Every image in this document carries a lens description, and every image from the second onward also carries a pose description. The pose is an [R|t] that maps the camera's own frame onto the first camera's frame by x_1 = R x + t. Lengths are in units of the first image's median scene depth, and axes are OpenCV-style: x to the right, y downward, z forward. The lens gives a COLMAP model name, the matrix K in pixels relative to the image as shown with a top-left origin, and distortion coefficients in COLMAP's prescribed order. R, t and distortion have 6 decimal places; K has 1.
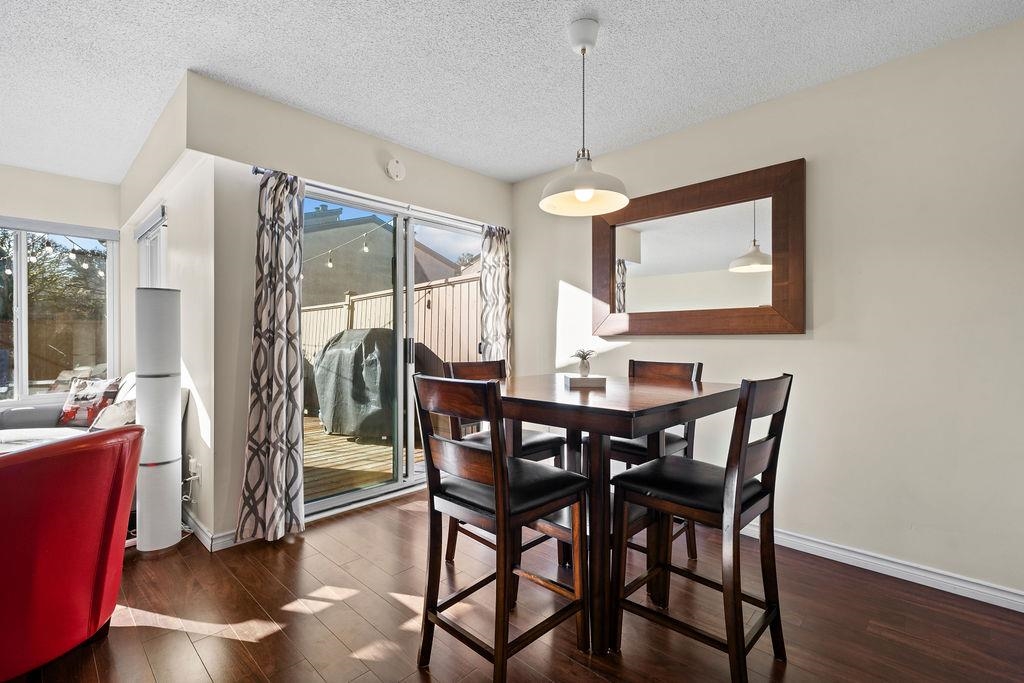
lens RADIAL K [[453.9, 0, 515.3], [0, 453.9, 336.7], [0, 0, 1]] dist [-0.000061, 0.000114]
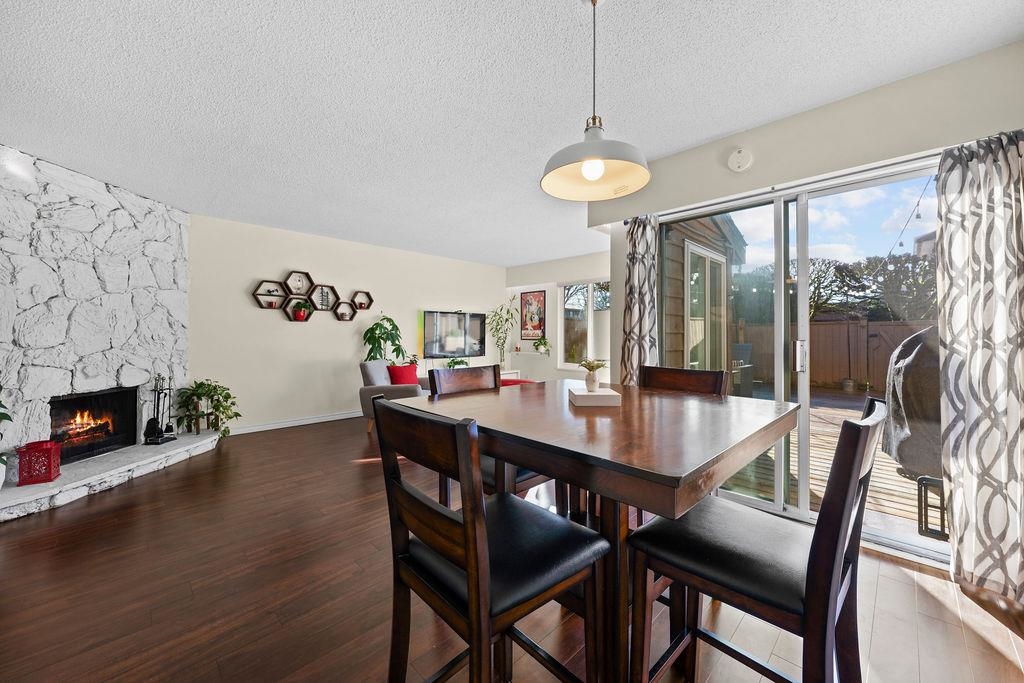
lens RADIAL K [[397.1, 0, 510.7], [0, 397.1, 333.8], [0, 0, 1]] dist [0.004342, 0.000325]
pose [[-0.029756, -0.001358, -0.999556, 0.672289], [0.003295, 0.999994, -0.001457, -0.011005], [0.999552, -0.003337, -0.029751, 0.641846]]
